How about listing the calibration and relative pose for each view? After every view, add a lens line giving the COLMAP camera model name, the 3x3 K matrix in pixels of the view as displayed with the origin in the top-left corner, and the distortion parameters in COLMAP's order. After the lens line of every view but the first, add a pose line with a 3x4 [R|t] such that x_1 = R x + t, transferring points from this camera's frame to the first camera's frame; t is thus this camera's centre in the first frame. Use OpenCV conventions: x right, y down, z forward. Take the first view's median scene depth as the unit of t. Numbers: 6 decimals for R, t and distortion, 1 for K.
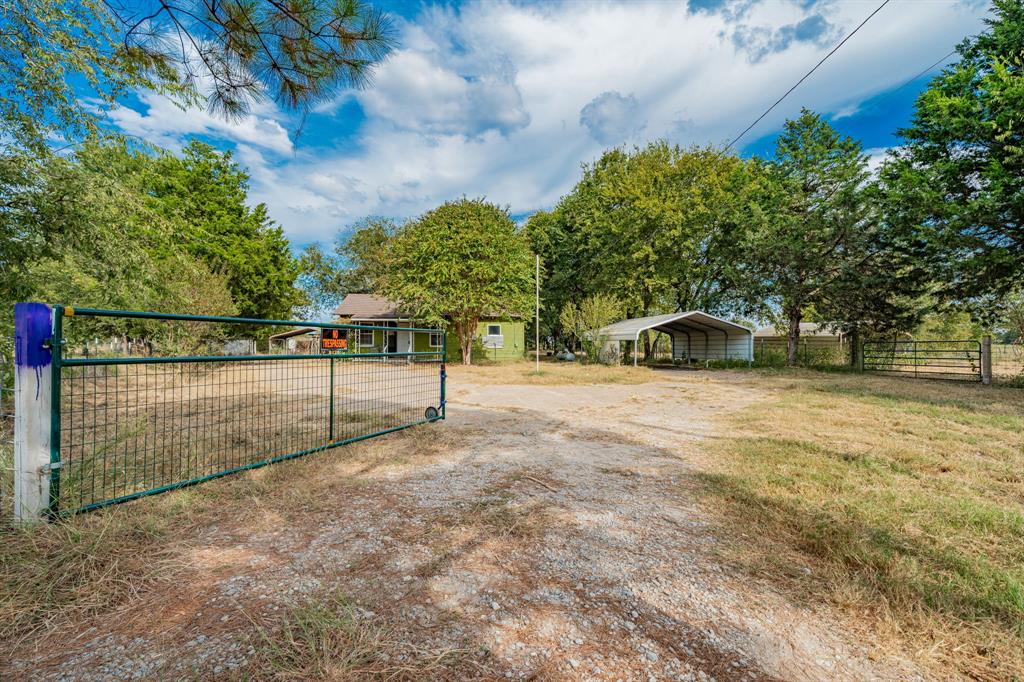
lens RADIAL K [[441.2, 0, 512.0], [0, 441.2, 341.0], [0, 0, 1]] dist [0.001946, 0.000083]
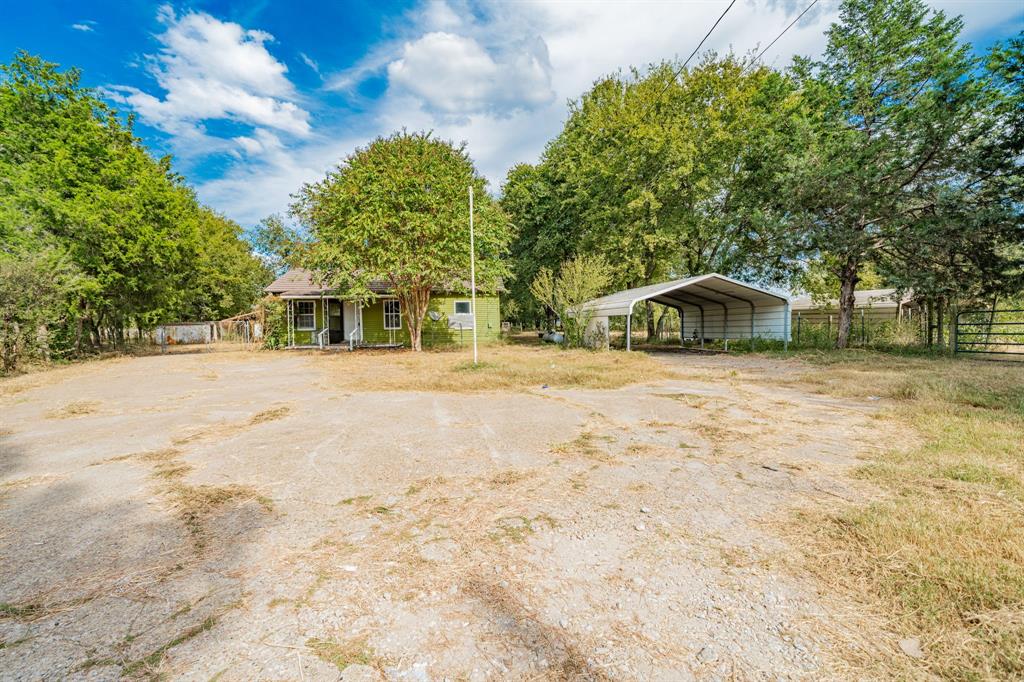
lens RADIAL K [[437.4, 0, 511.8], [0, 437.4, 344.1], [0, 0, 1]] dist [-0.002041, 0.000021]
pose [[0.999539, -0.016176, -0.025678, 0.090378], [0.017430, 0.998626, 0.049410, 0.005679], [0.024844, -0.049835, 0.998448, 0.235767]]
